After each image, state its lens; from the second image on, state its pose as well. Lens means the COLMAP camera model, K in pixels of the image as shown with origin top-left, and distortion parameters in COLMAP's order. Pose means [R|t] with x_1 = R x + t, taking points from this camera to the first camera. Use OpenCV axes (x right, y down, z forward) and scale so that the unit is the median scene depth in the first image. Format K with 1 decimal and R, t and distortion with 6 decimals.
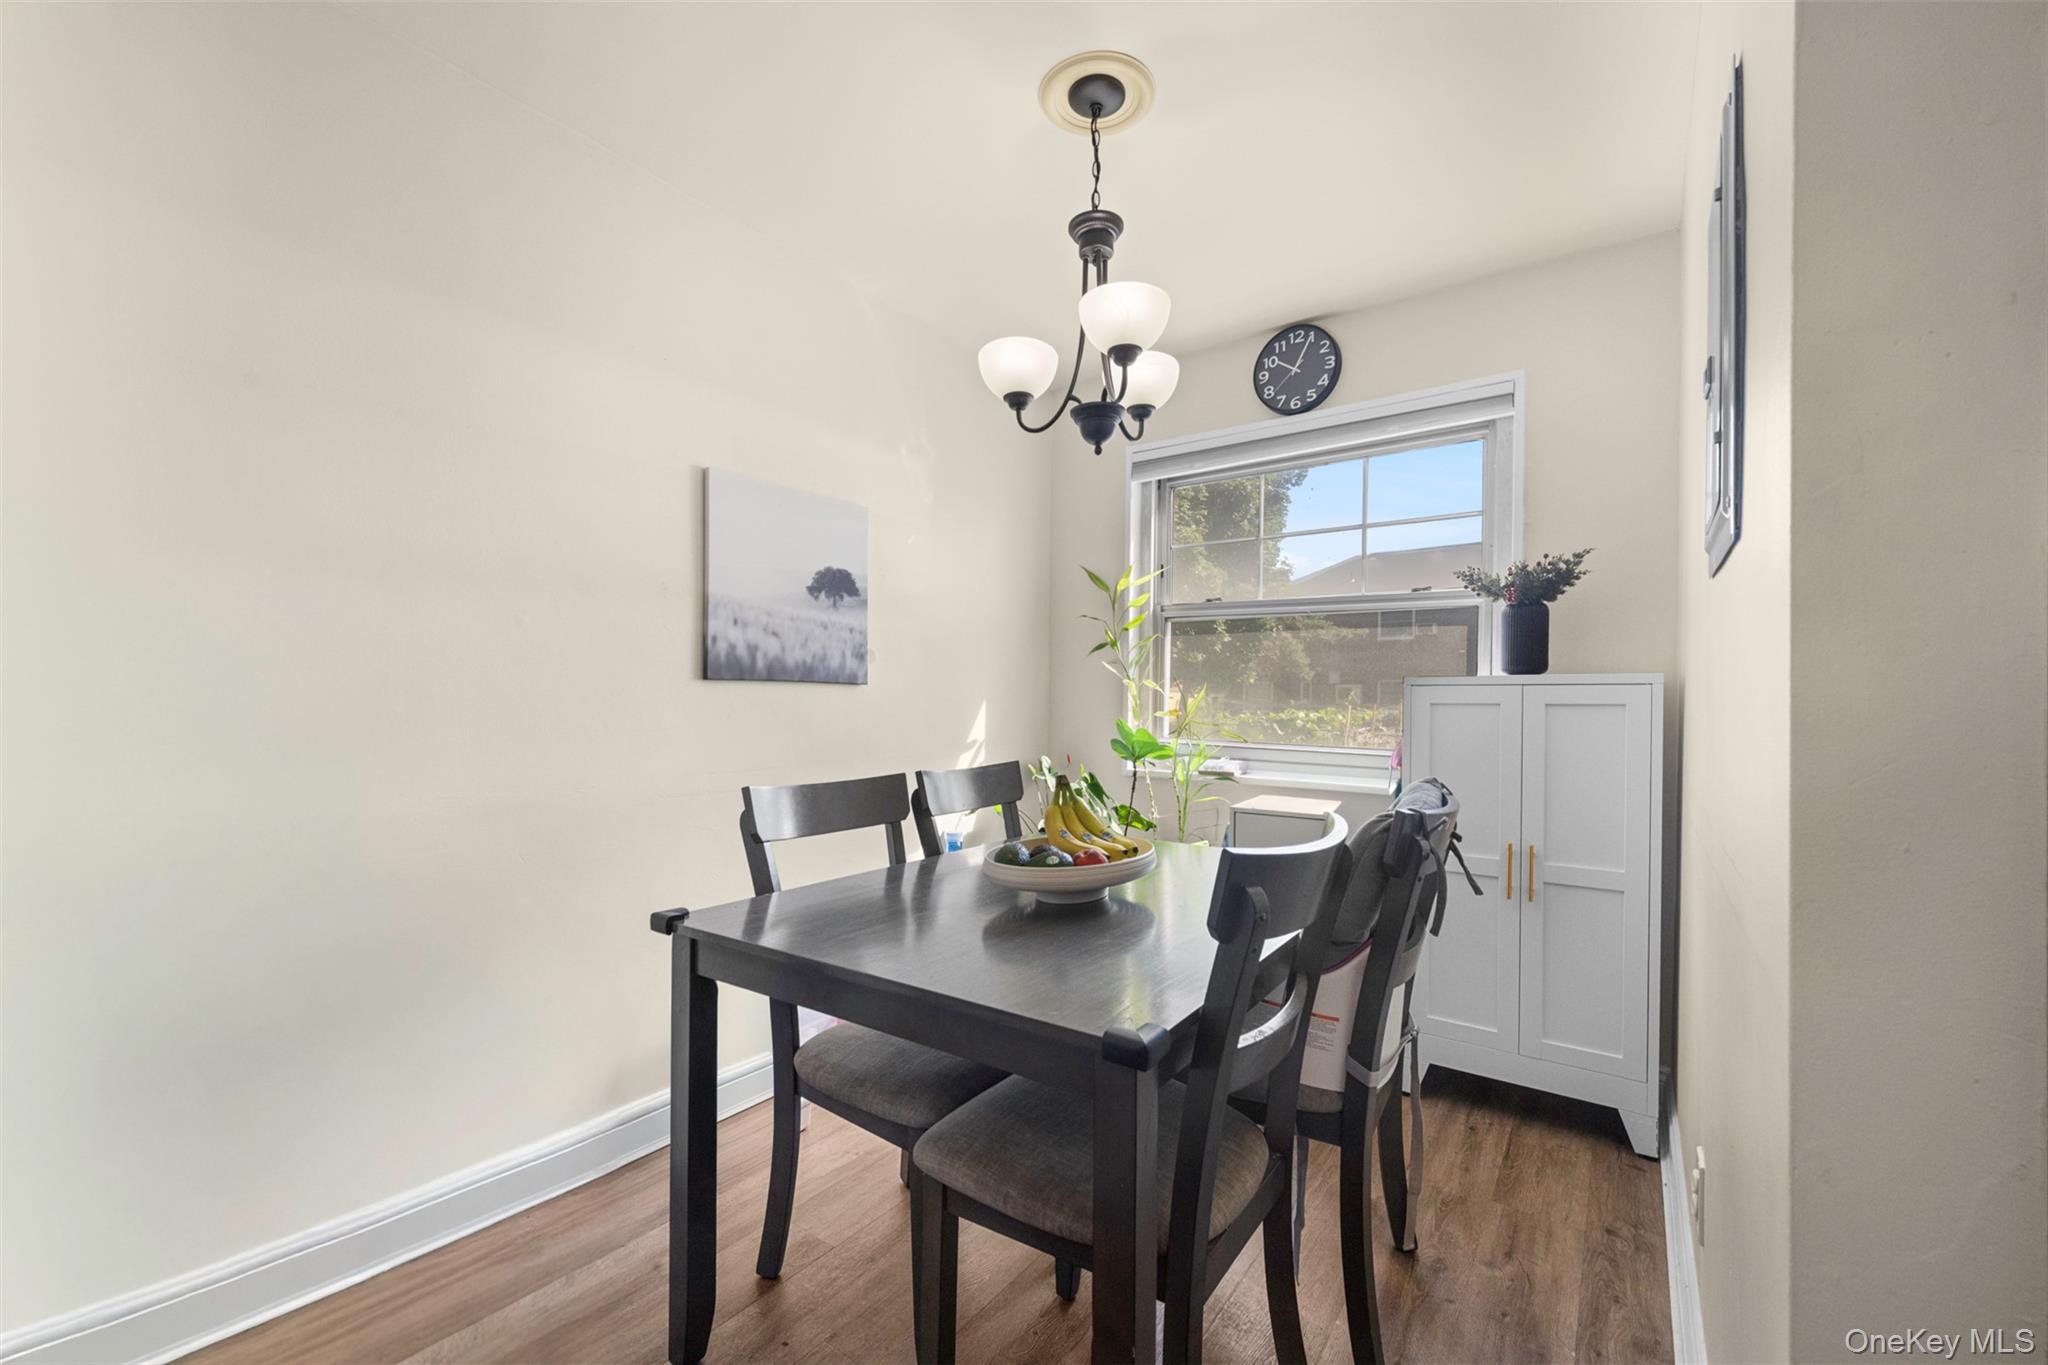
lens RADIAL K [[834.1, 0, 1089.1], [0, 834.1, 706.6], [0, 0, 1]] dist [0.001496, -0.001267]
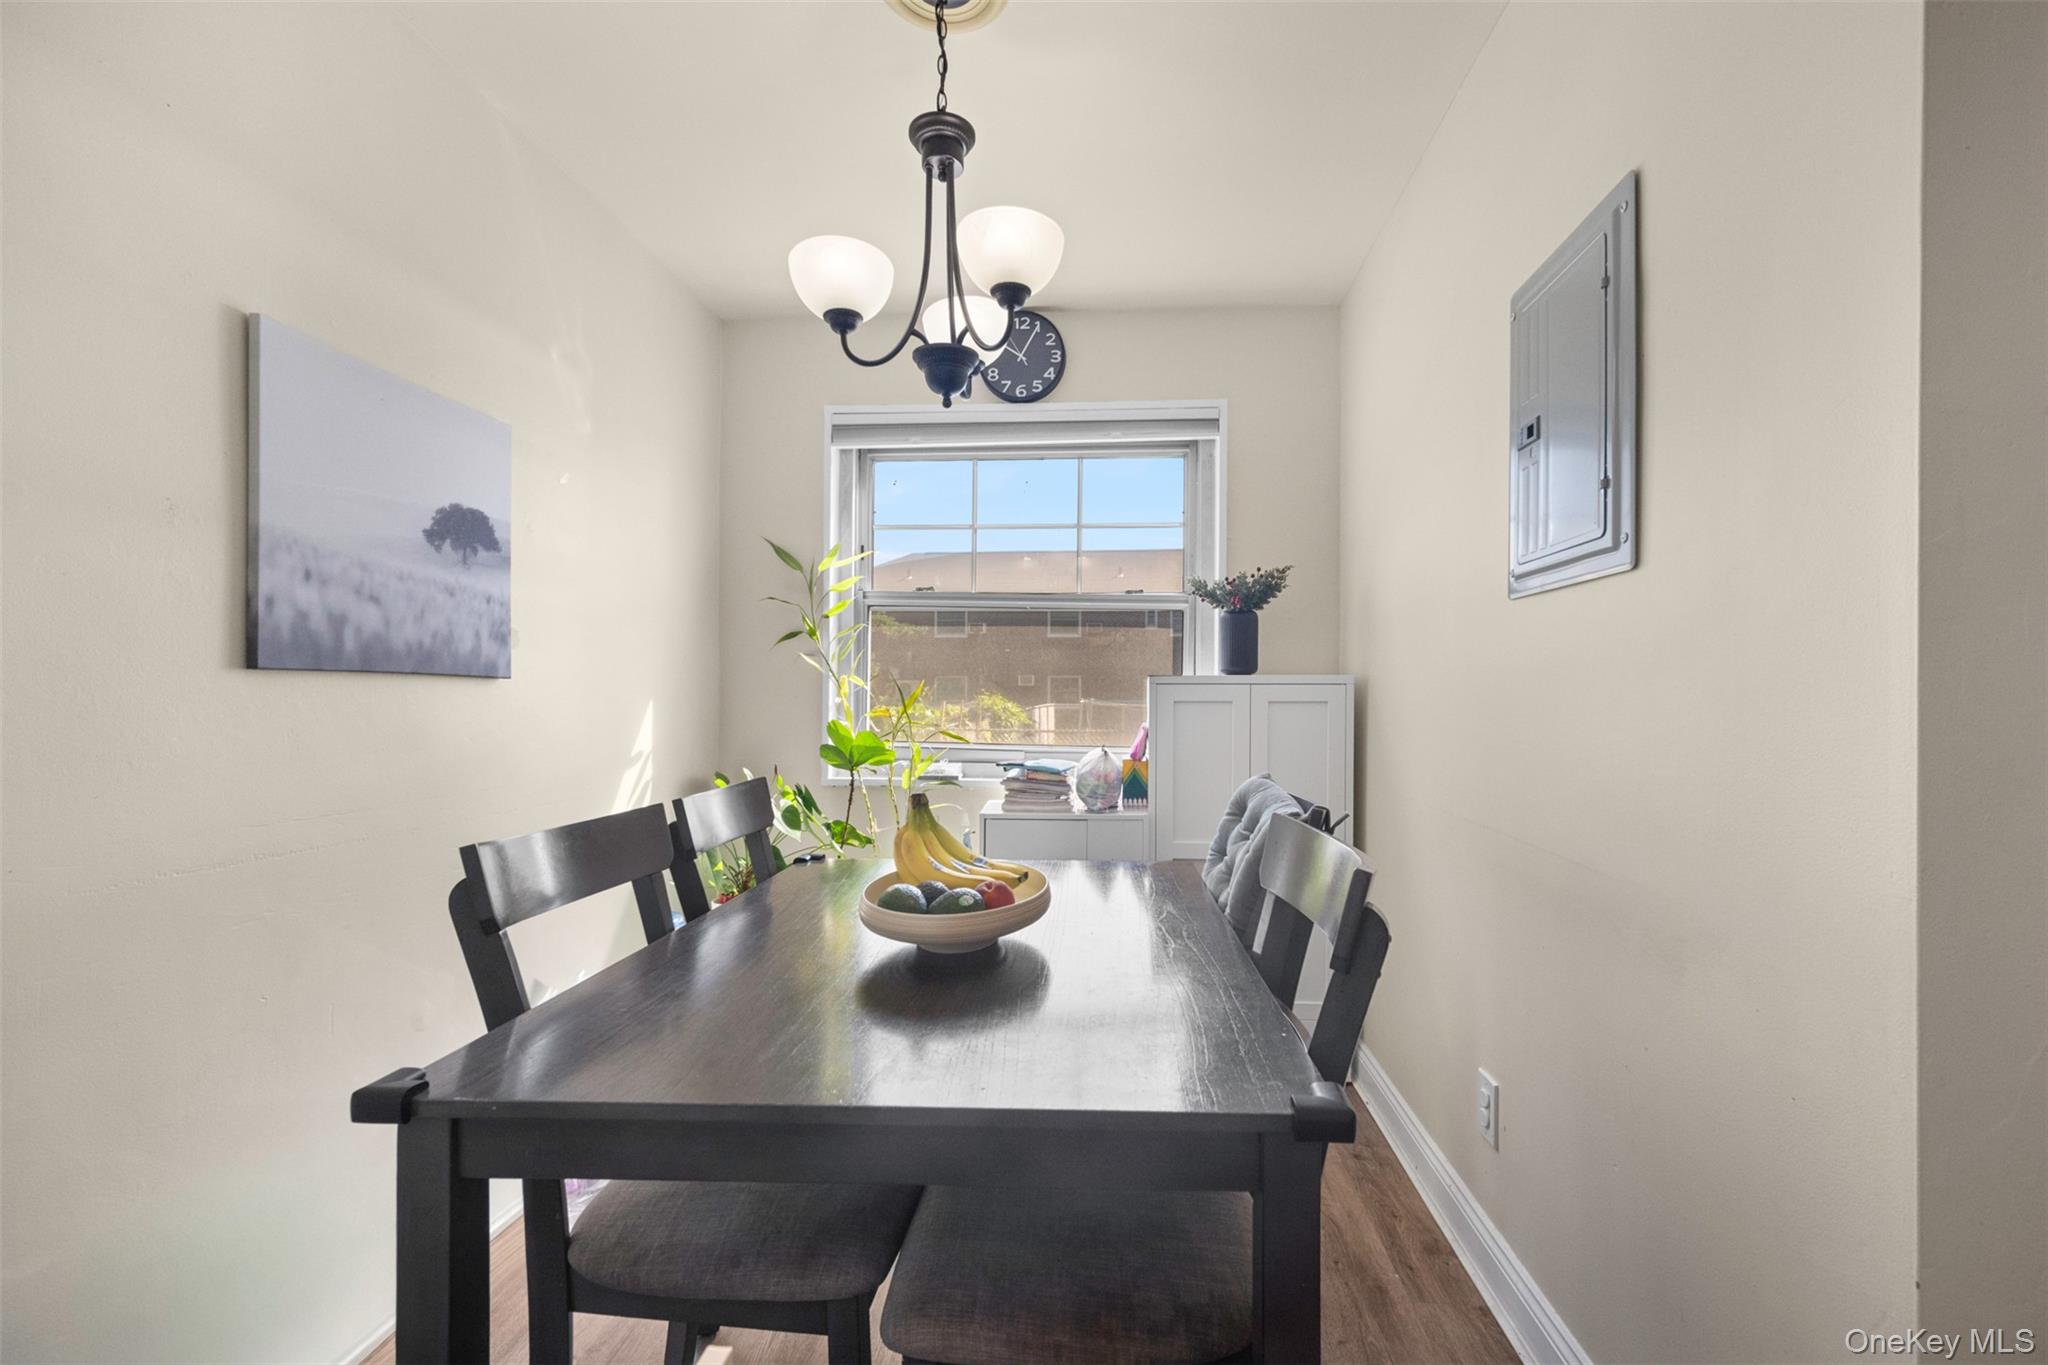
lens RADIAL K [[834.1, 0, 1101.2], [0, 834.1, 703.2], [0, 0, 1]] dist [0.001496, -0.001267]
pose [[0.853809, -0.006999, 0.520539, -0.217190], [0.006407, 0.999975, 0.002937, -0.004857], [-0.520546, 0.000827, 0.853833, 0.151113]]
